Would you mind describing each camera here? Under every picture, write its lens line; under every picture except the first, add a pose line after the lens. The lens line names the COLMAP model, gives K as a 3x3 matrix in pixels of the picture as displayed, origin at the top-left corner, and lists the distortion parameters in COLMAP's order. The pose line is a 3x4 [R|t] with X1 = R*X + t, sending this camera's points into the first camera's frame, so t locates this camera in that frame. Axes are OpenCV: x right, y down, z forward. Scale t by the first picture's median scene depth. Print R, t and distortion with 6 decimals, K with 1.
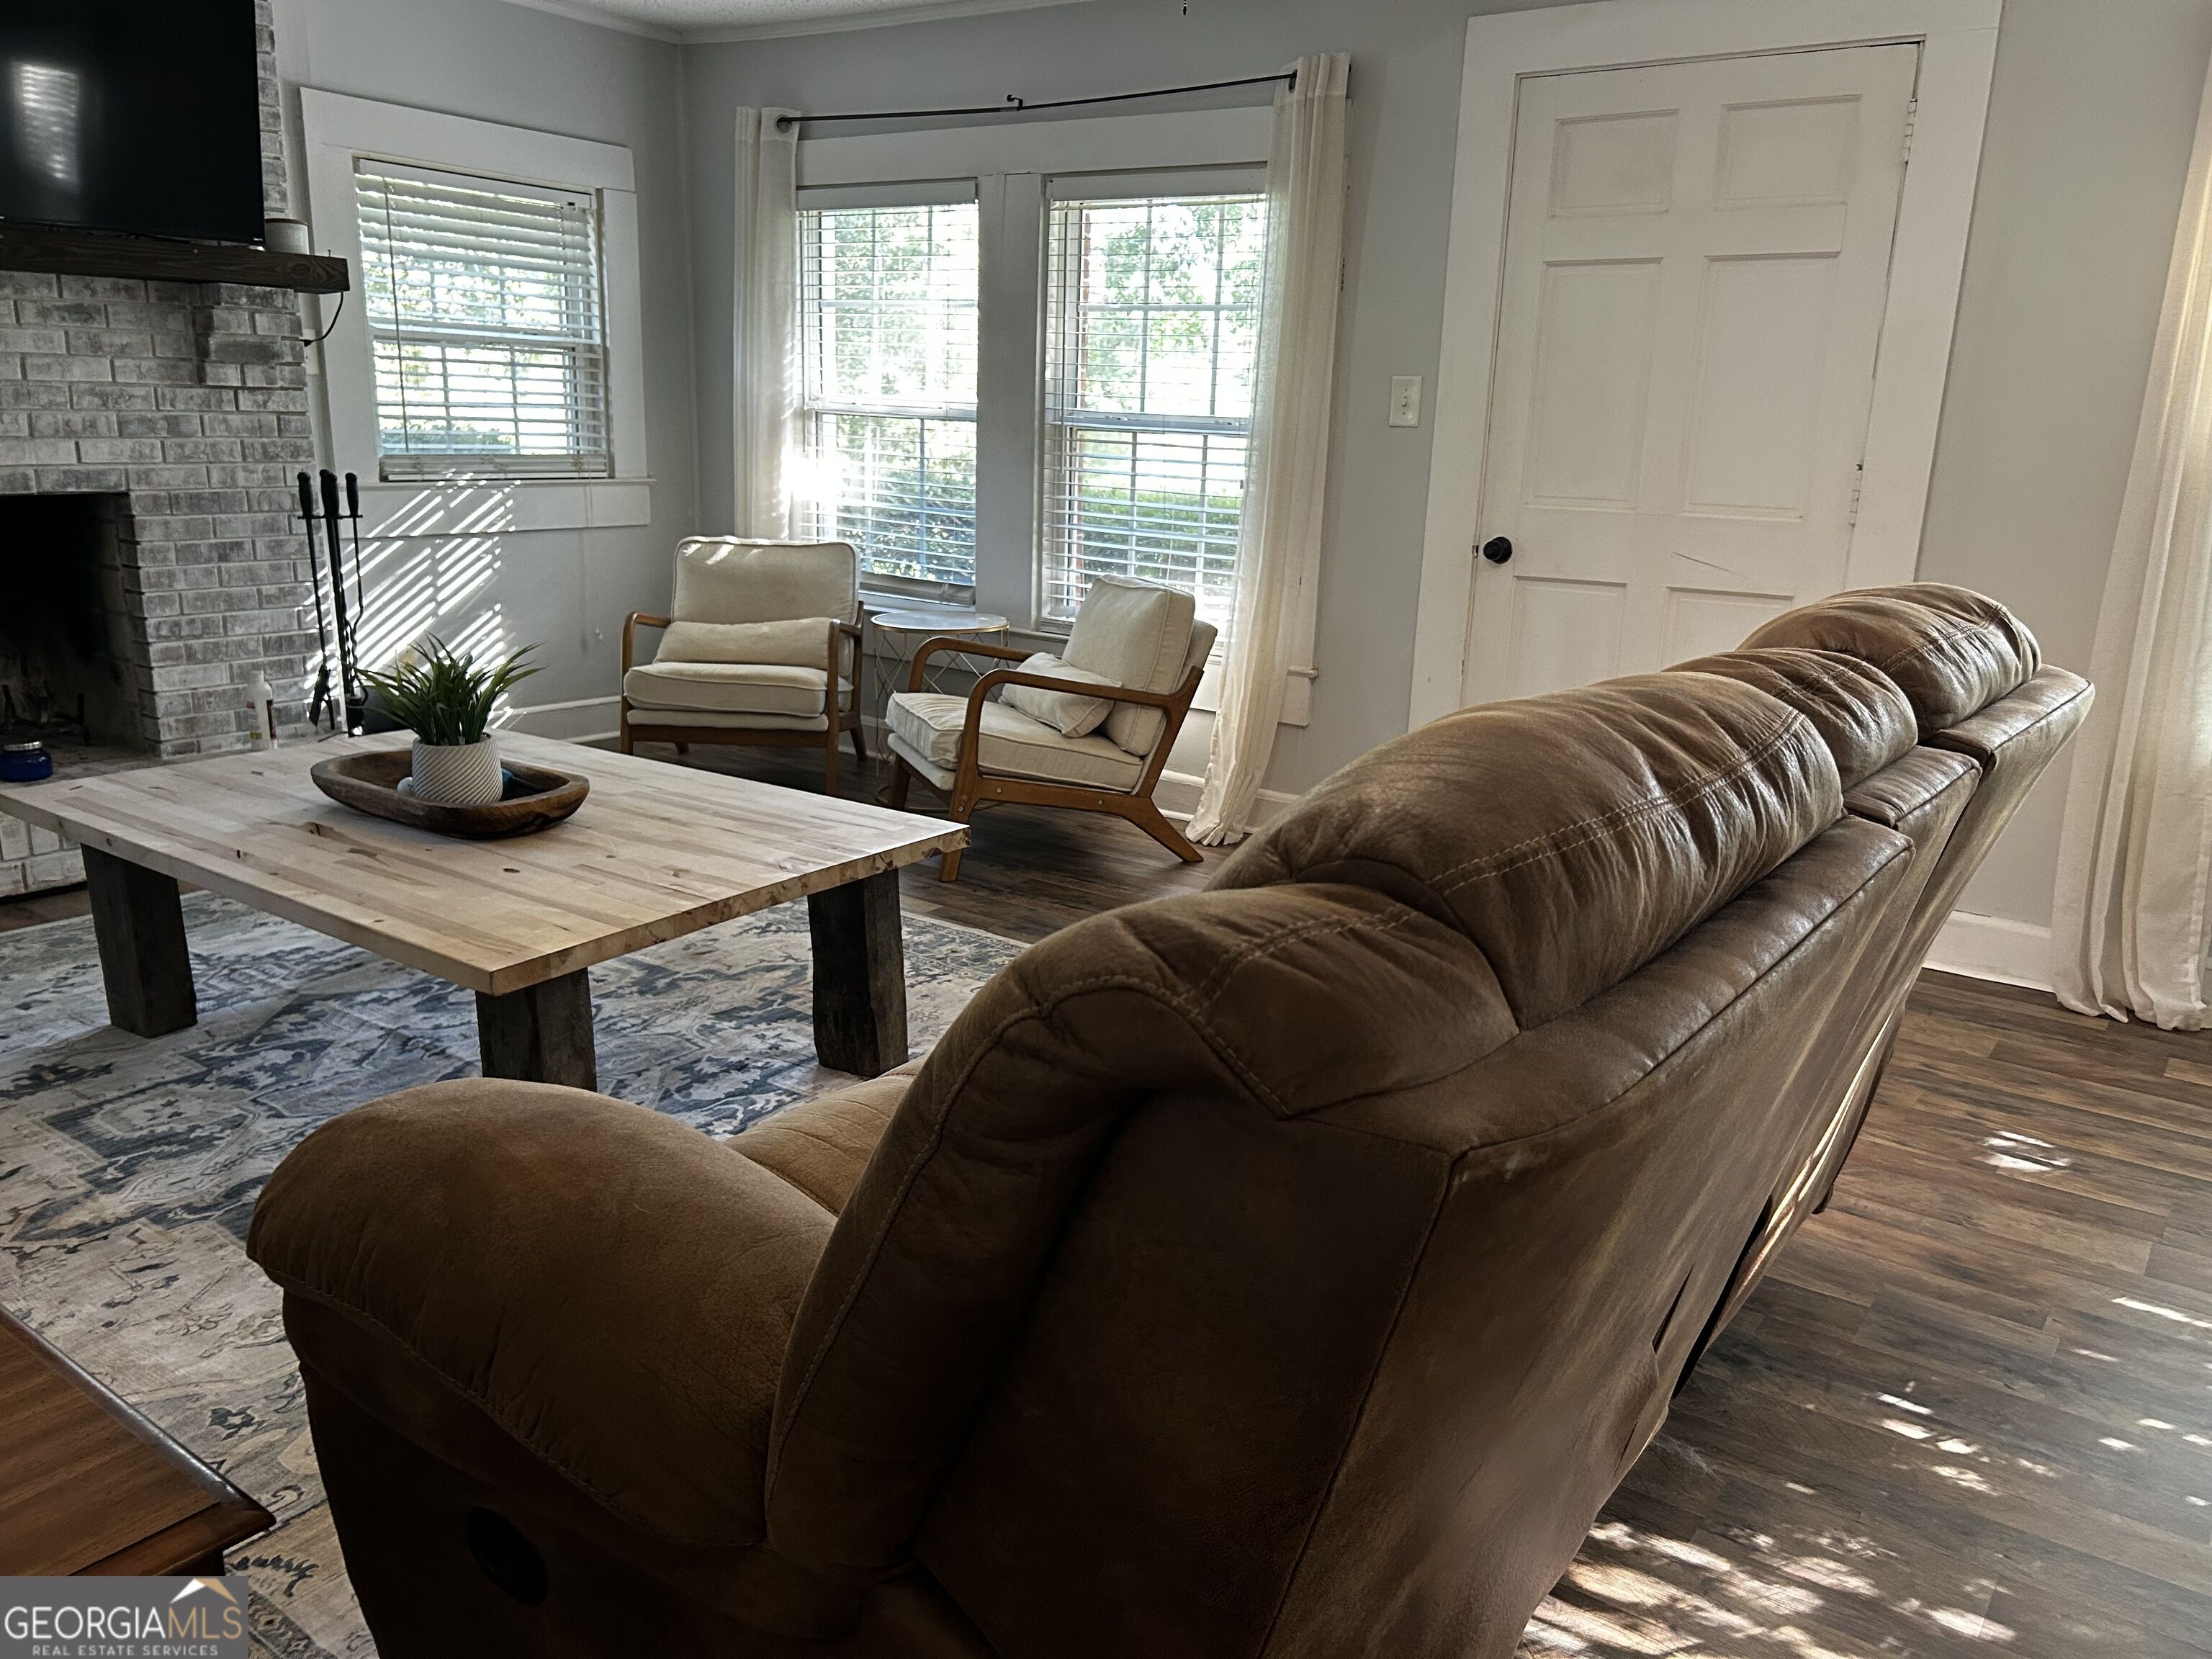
lens RADIAL K [[1637.3, 0, 1127.9], [0, 1637.3, 830.7], [0, 0, 1]] dist [0.066621, -0.083342]
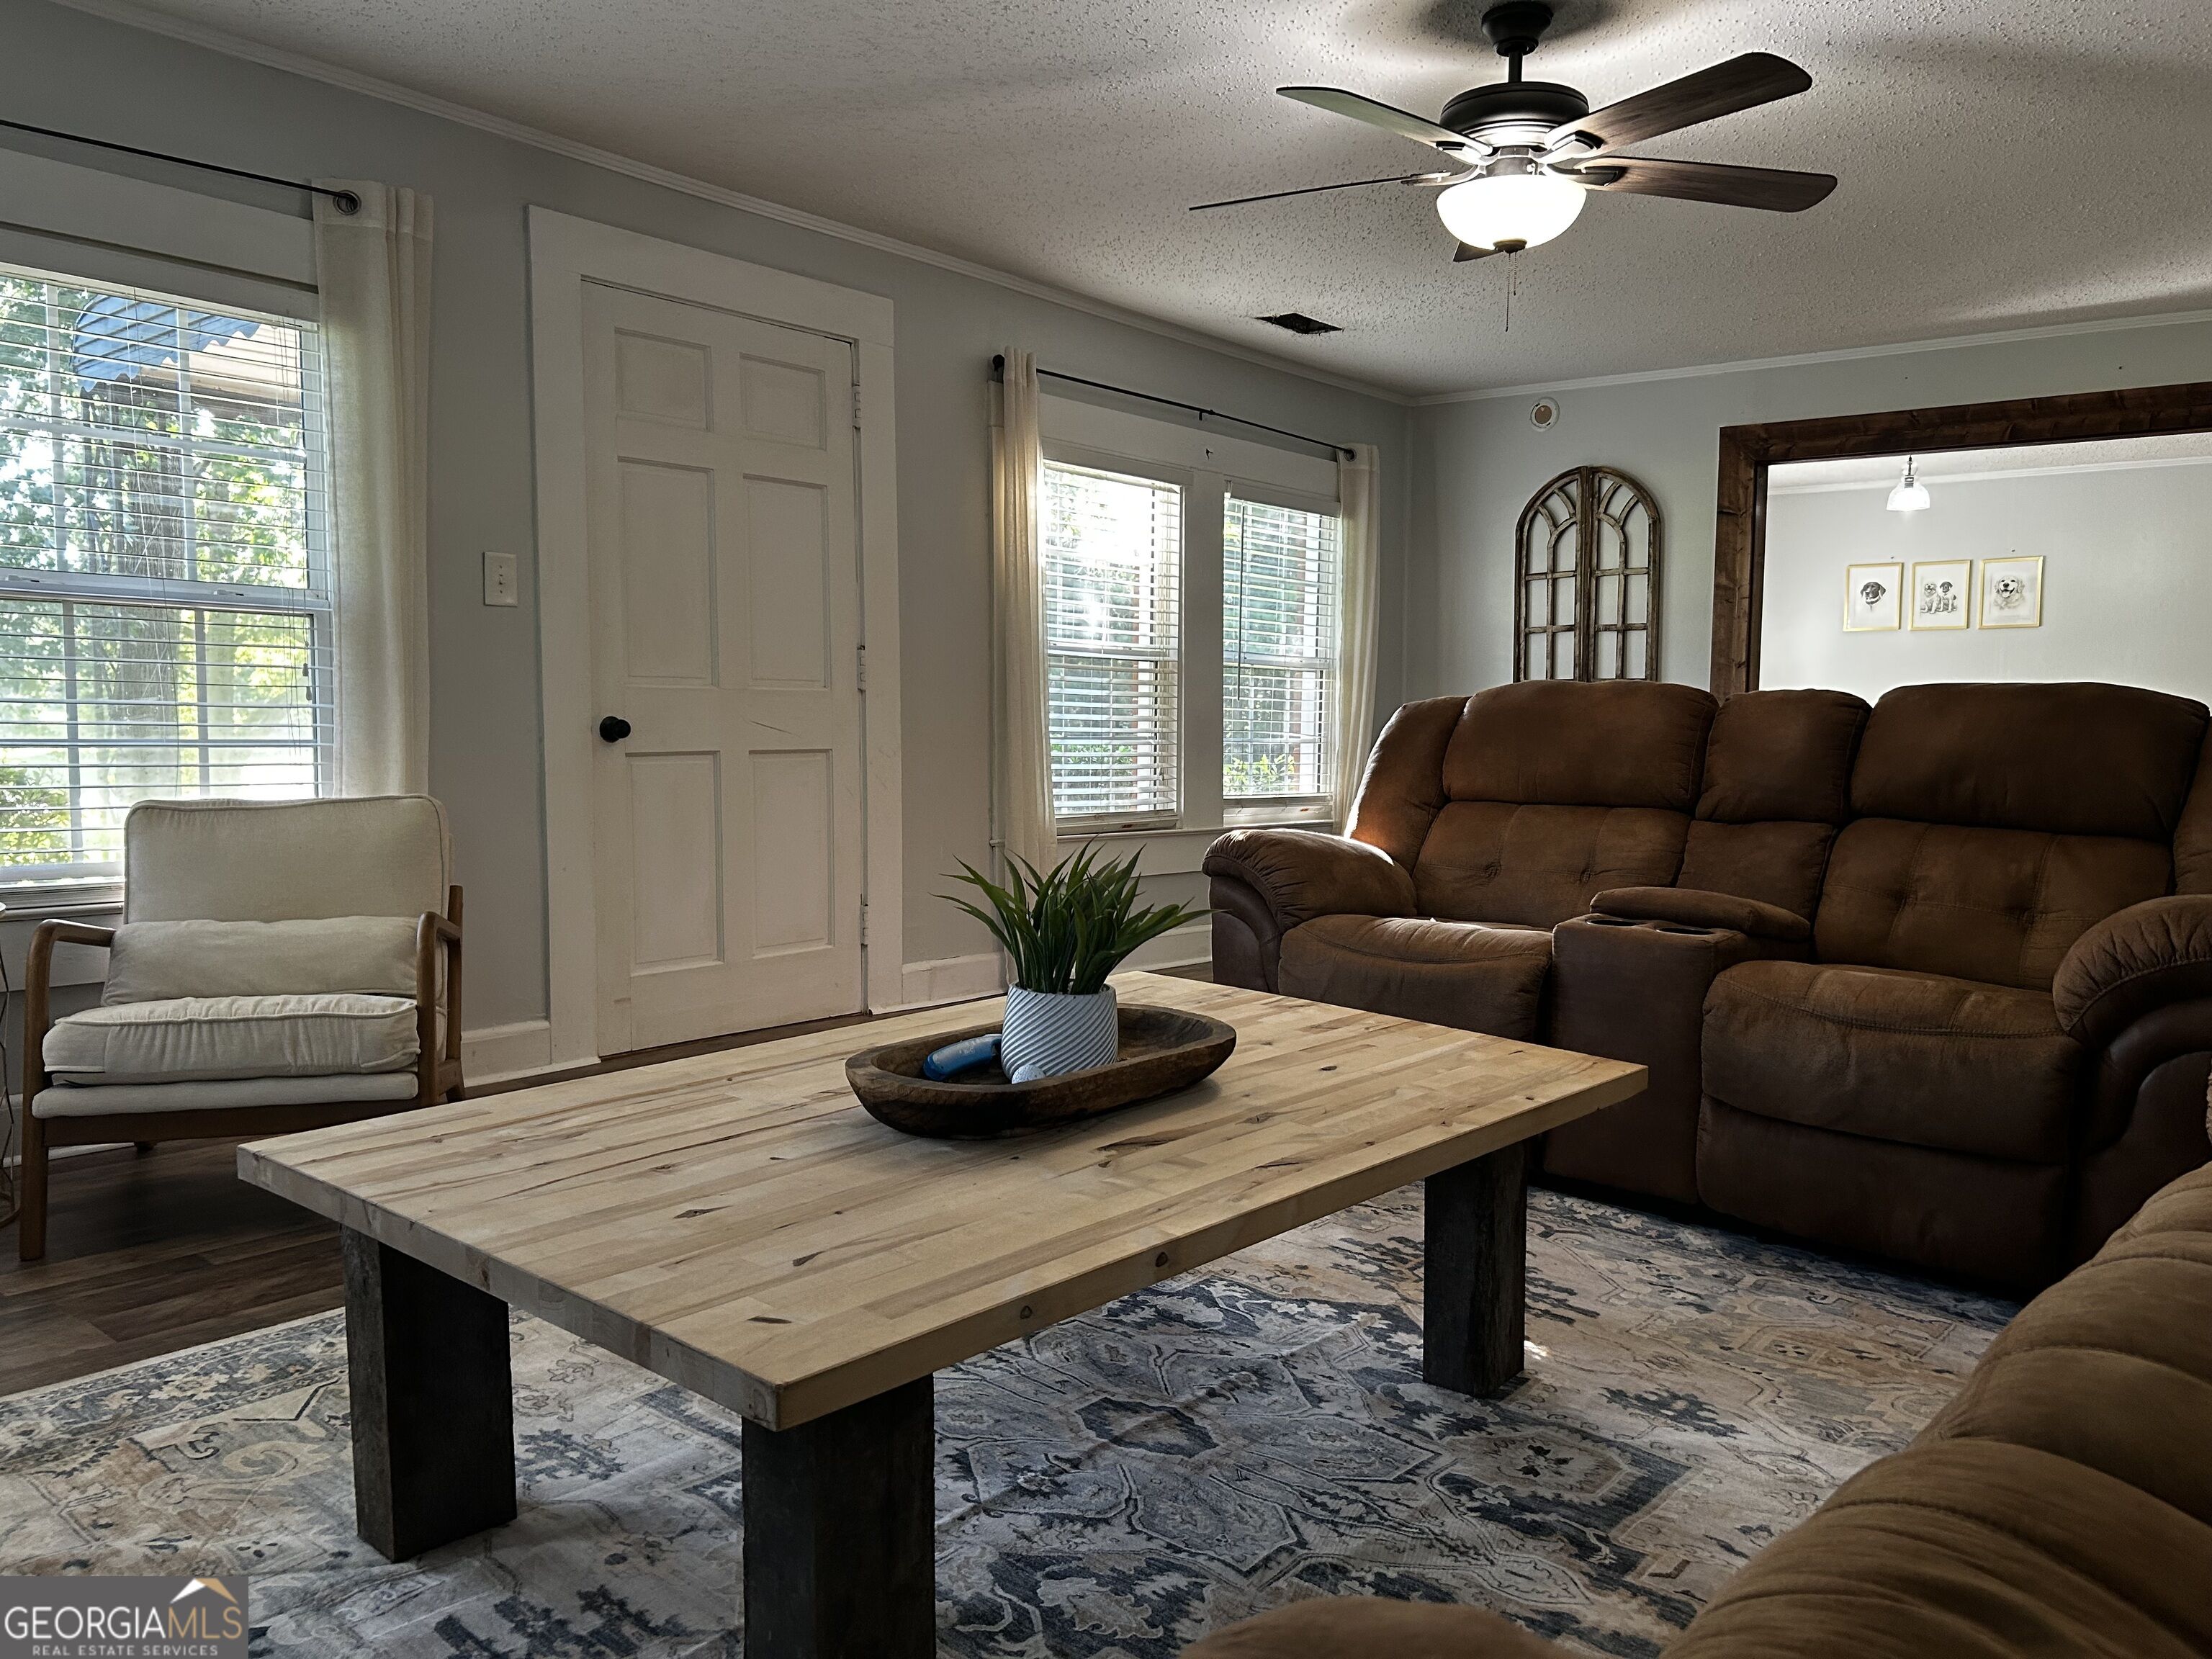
lens RADIAL K [[1637.3, 0, 1127.9], [0, 1637.3, 830.7], [0, 0, 1]] dist [0.066621, -0.083342]
pose [[0.088374, -0.104273, 0.990615, -1.298874], [0.238080, 0.967892, 0.080642, -0.202826], [-0.967217, 0.228719, 0.110362, 1.042588]]
